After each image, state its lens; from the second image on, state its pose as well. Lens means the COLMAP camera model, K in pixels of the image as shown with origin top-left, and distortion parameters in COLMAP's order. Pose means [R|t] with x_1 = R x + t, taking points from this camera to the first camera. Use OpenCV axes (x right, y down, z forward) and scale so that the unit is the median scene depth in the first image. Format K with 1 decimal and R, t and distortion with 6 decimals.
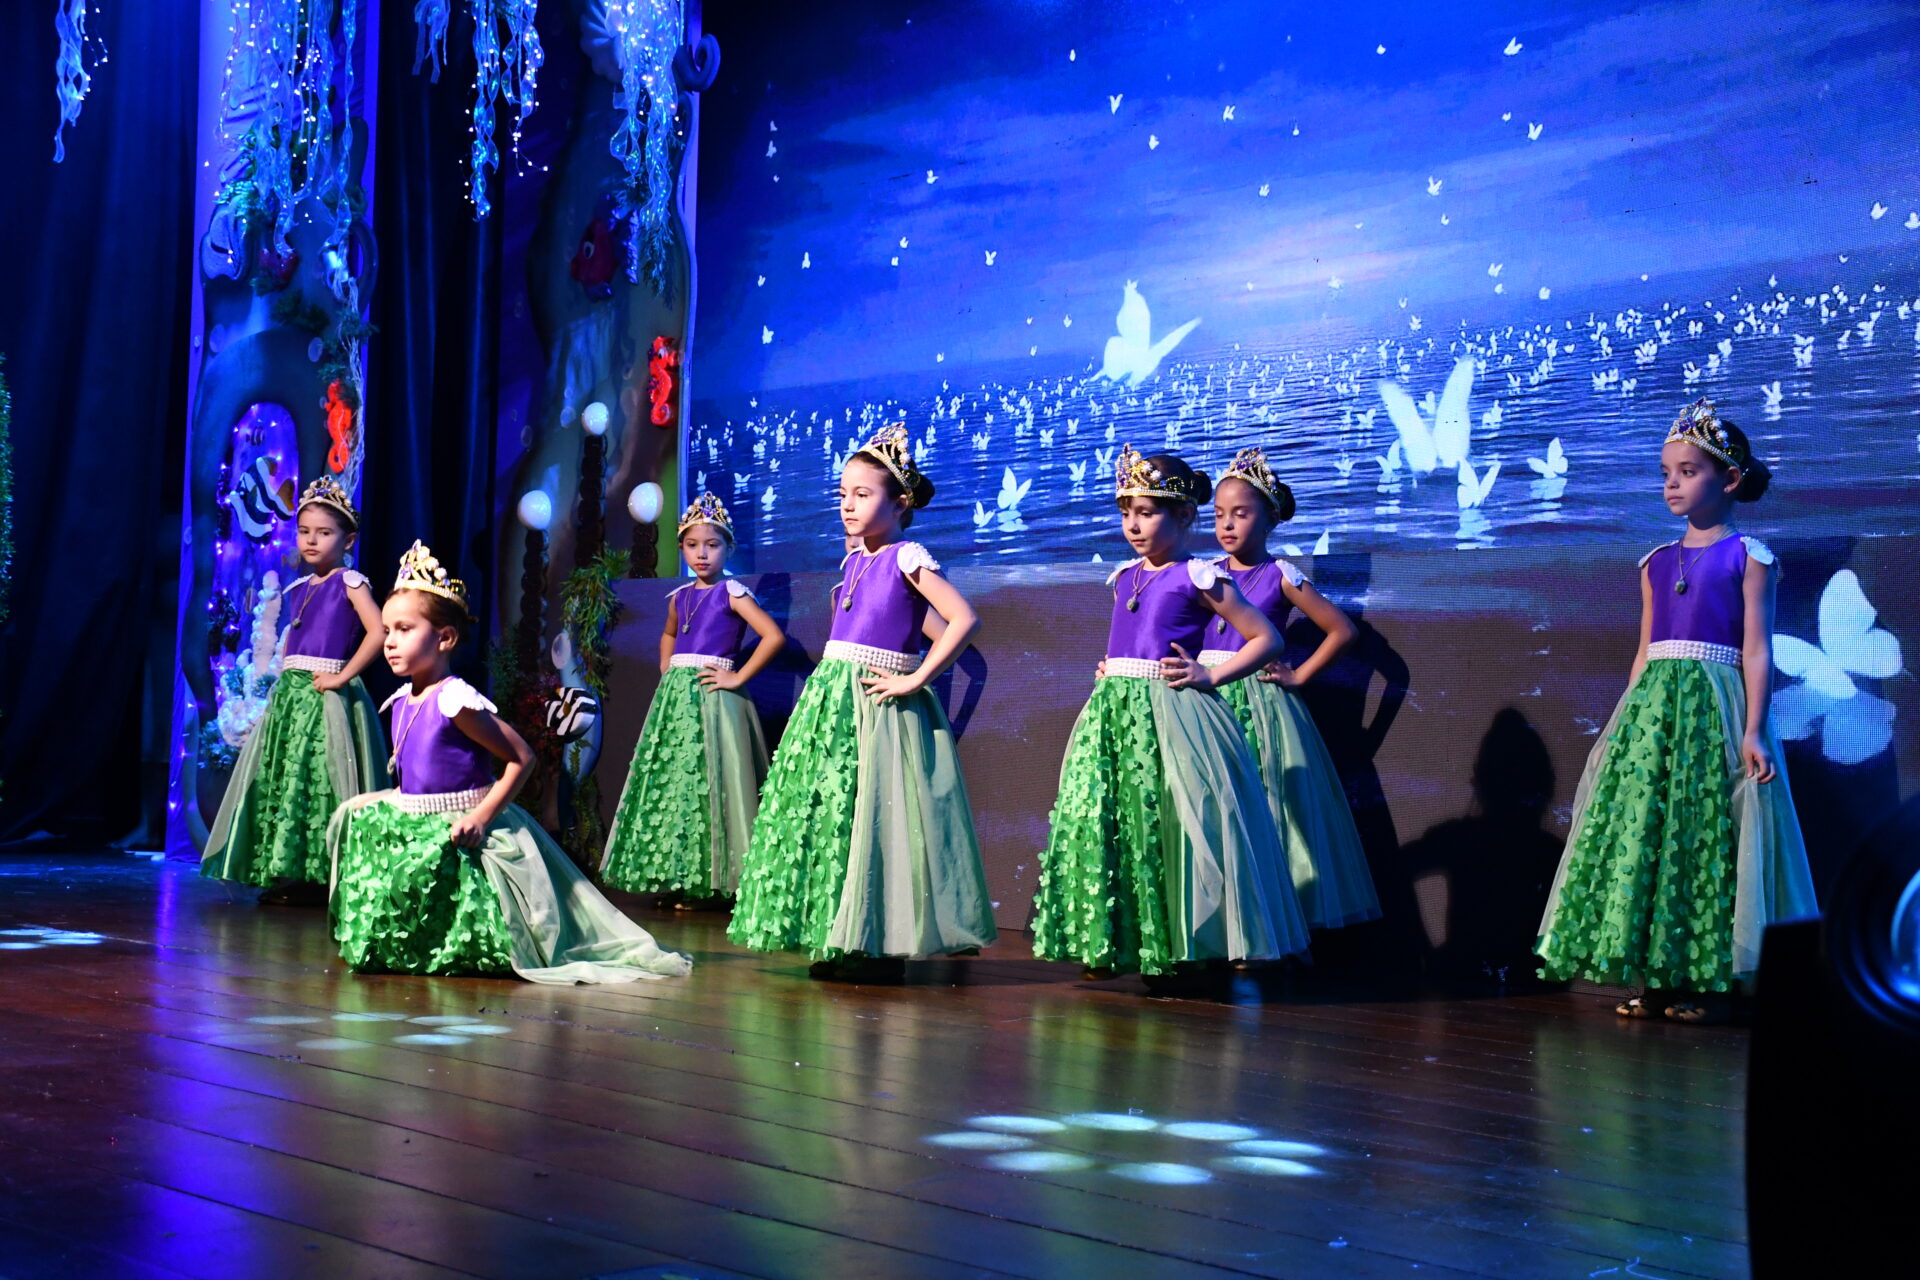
lens RADIAL K [[2534.7, 0, 952.6], [0, 2534.7, 641.7], [0, 0, 1]] dist [0.157820, 0.000000]
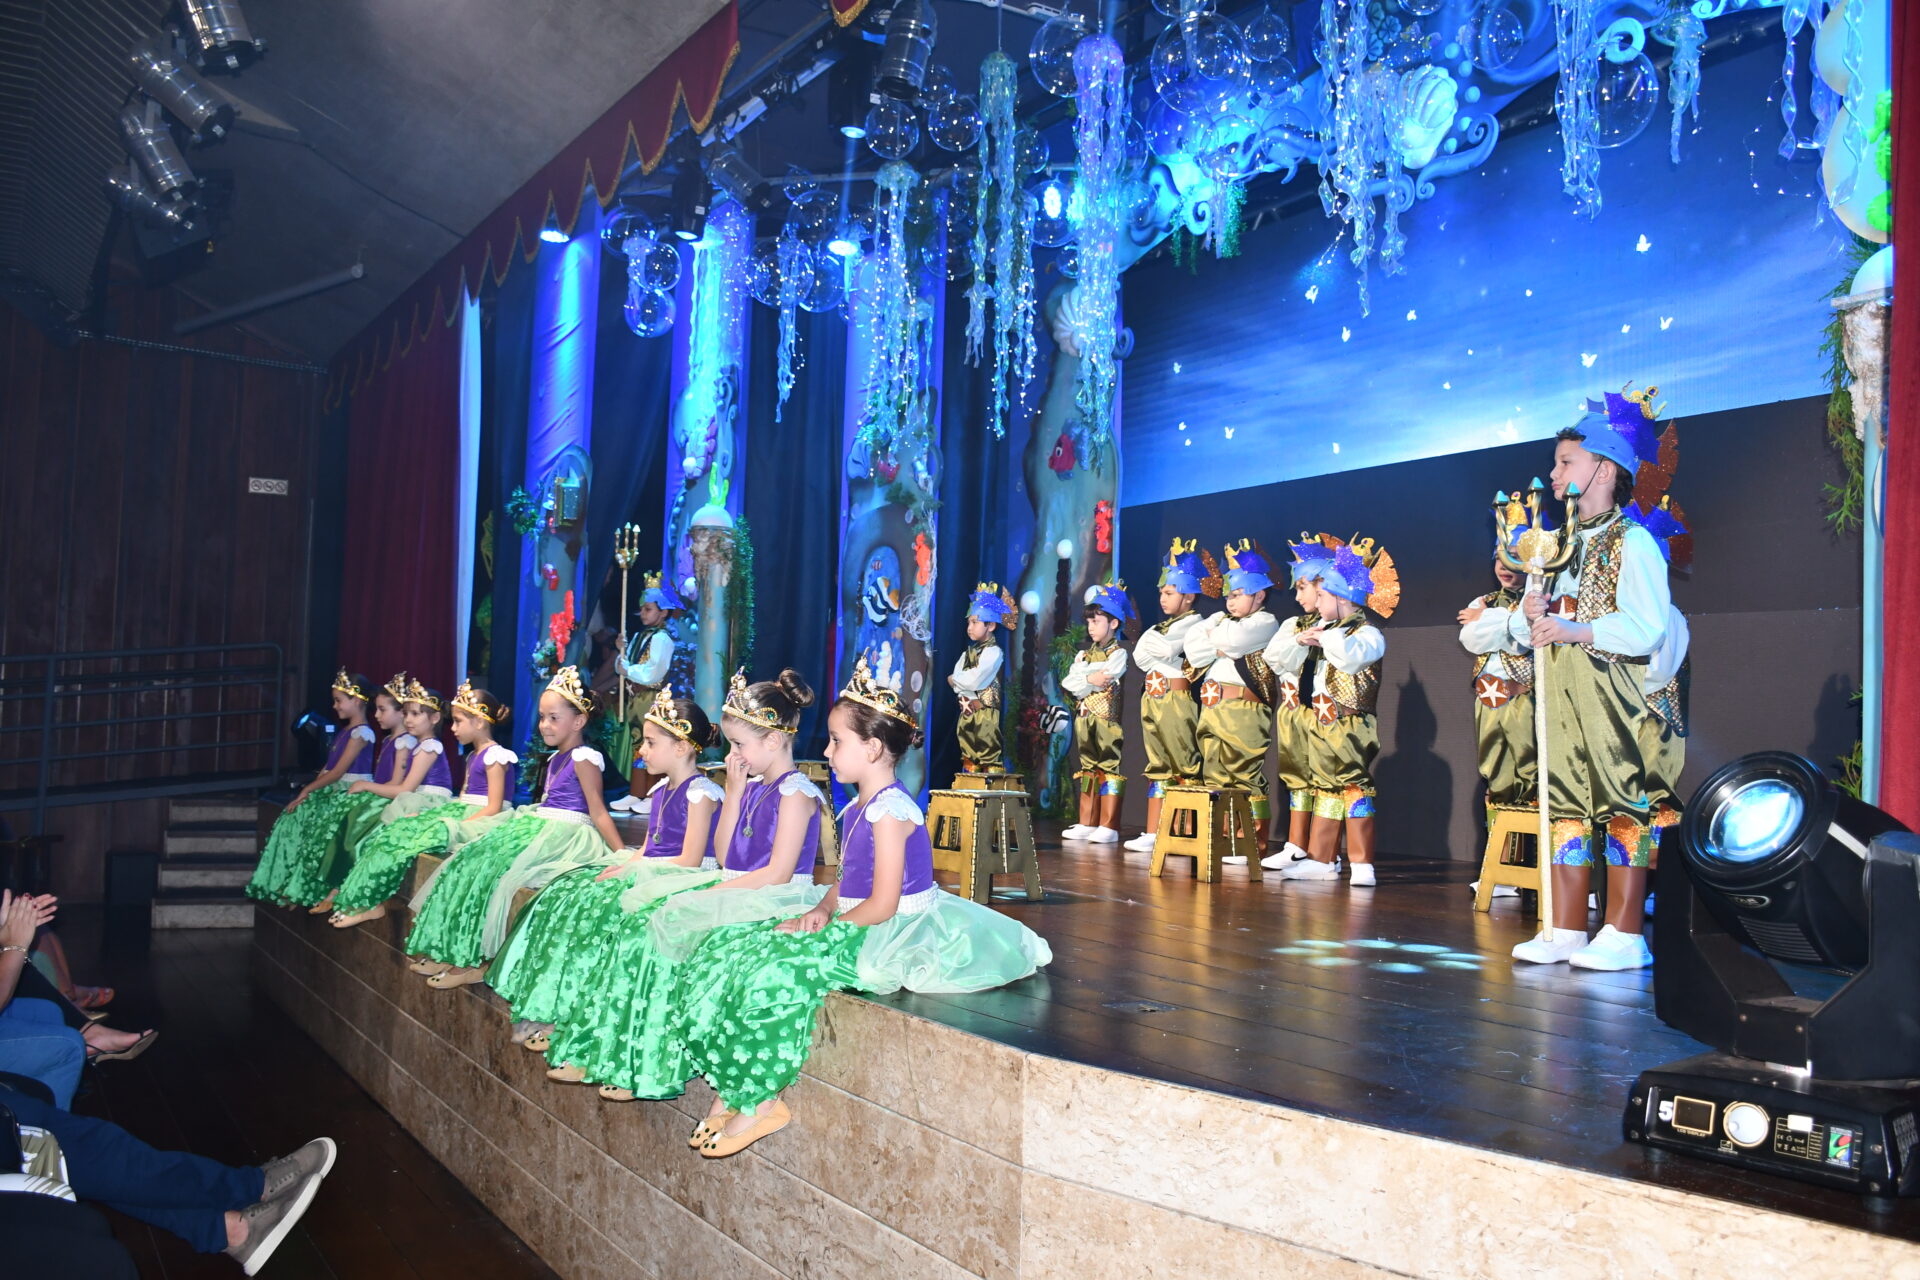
lens RADIAL K [[1593.6, 0, 957.2], [0, 1593.6, 645.0], [0, 0, 1]] dist [-0.116784, 0.098169]
pose [[0.980375, -0.018074, -0.196311, -0.001372], [0.014944, 0.999737, -0.017412, -0.005112], [0.196574, 0.014137, 0.980387, -0.071928]]
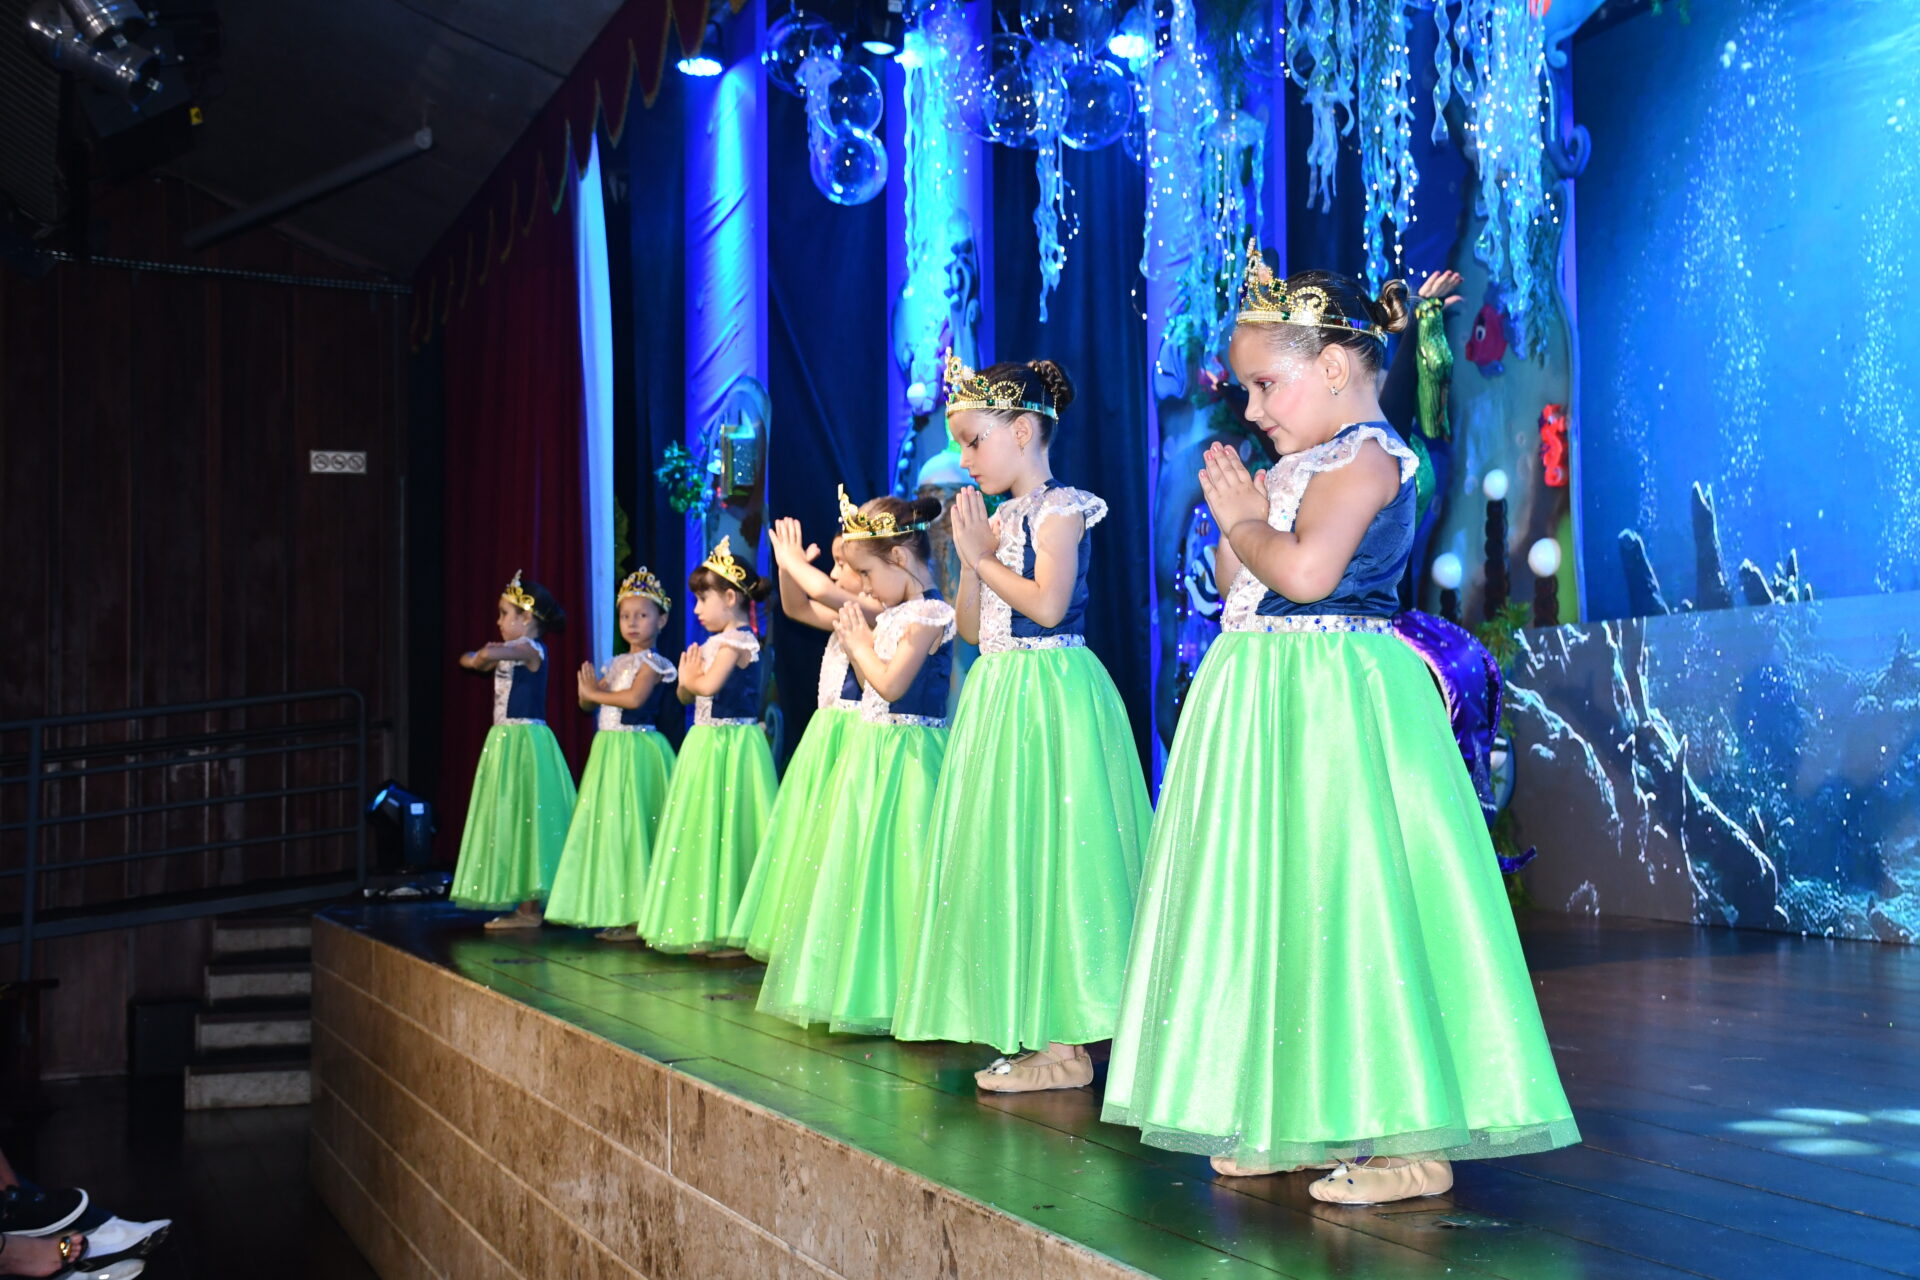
lens RADIAL K [[2370.1, 0, 961.1], [0, 2370.1, 644.3], [0, 0, 1]] dist [0.124426, 0.000000]
pose [[0.922966, -0.065144, -0.379328, 0.035525], [0.058830, 0.997869, -0.028226, -0.003266], [0.380358, 0.003736, 0.924832, -0.046348]]
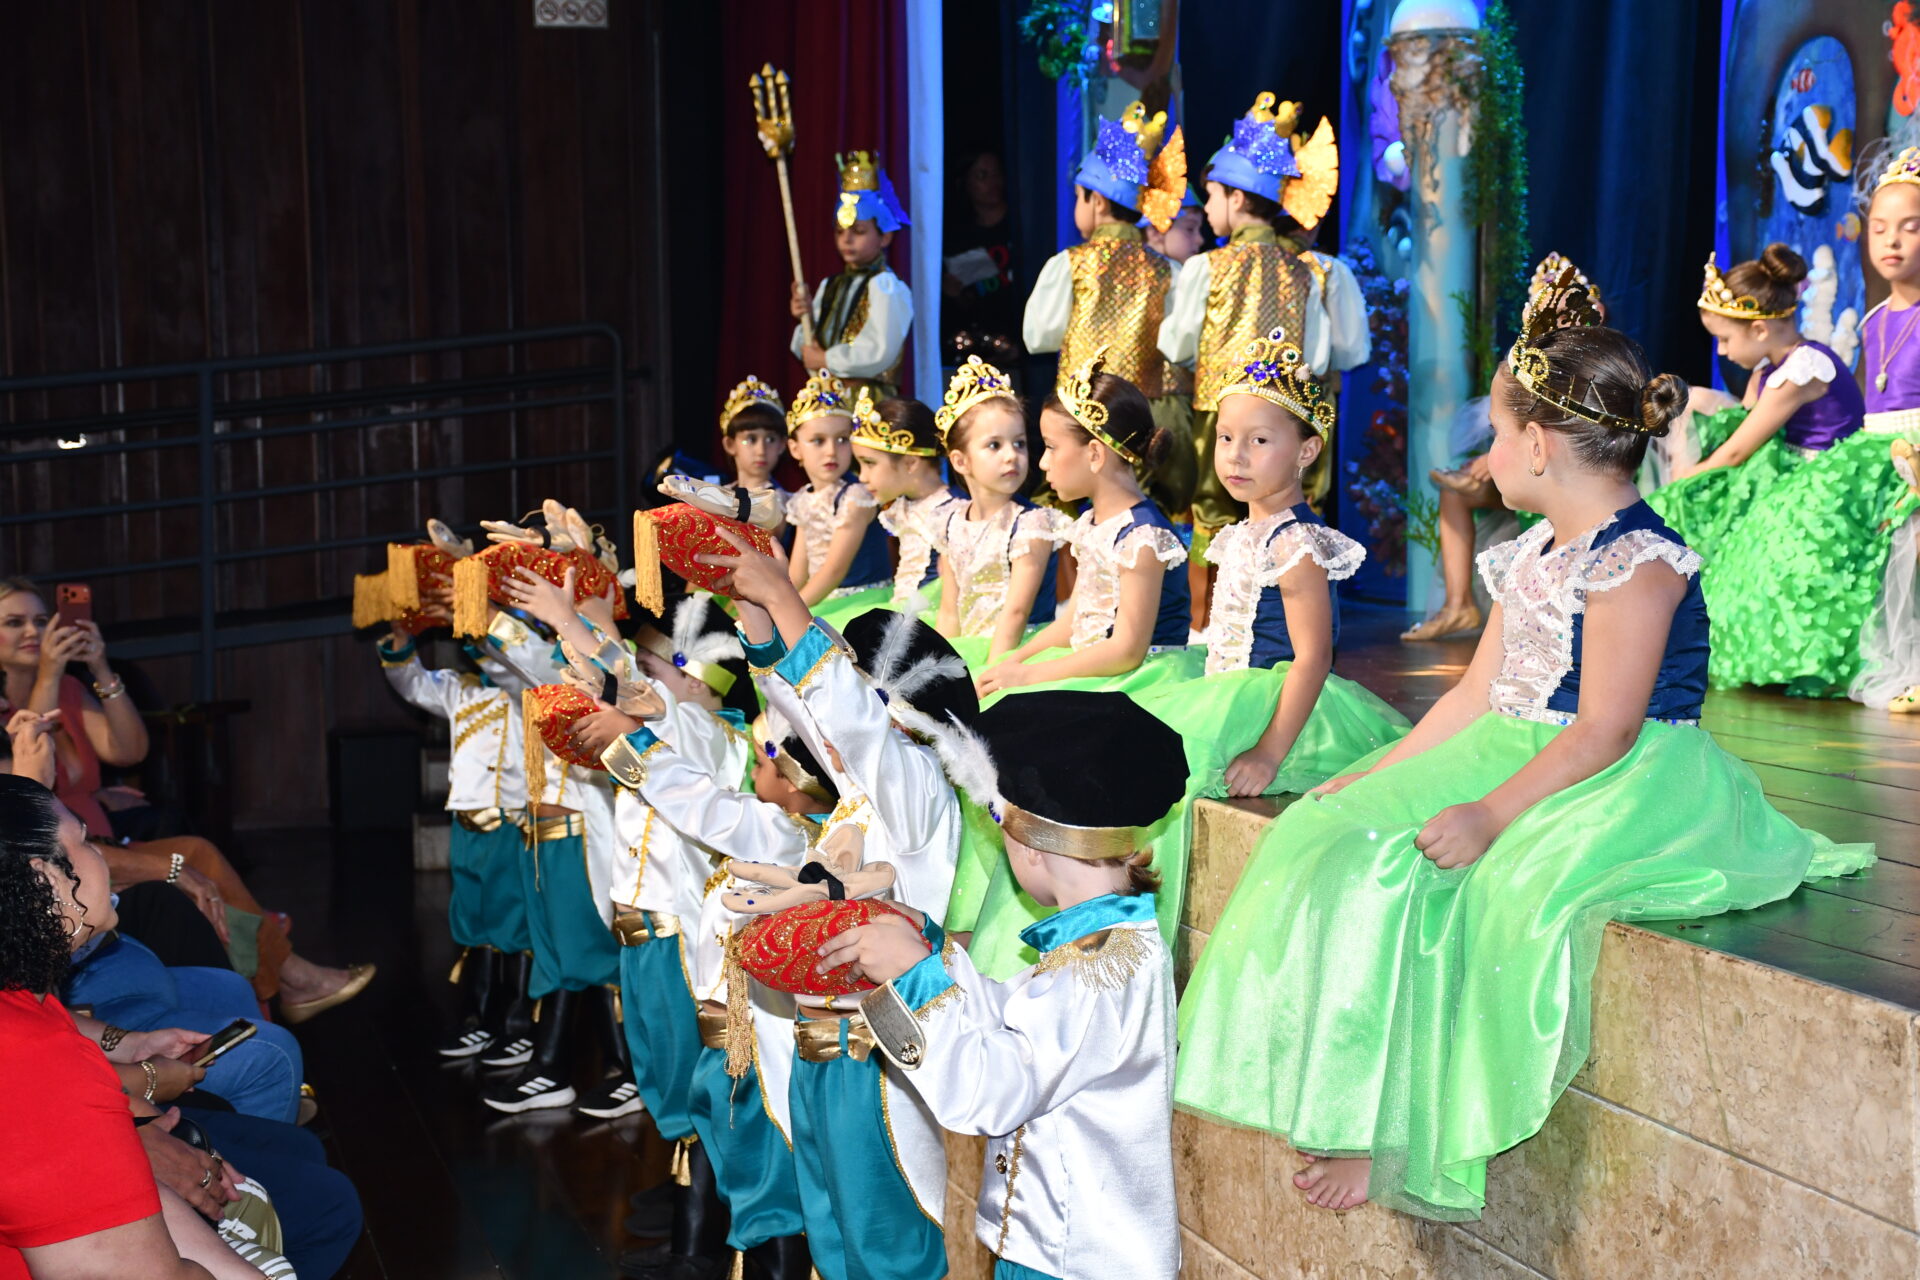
lens RADIAL K [[3351.1, 0, 962.3], [0, 3351.1, 644.1], [0, 0, 1]] dist [0.344753, 0.000000]
pose [[0.870746, -0.015976, -0.491473, 0.035529], [0.061153, 0.995231, 0.075994, -0.001175], [0.487915, -0.096226, 0.867571, -0.110954]]
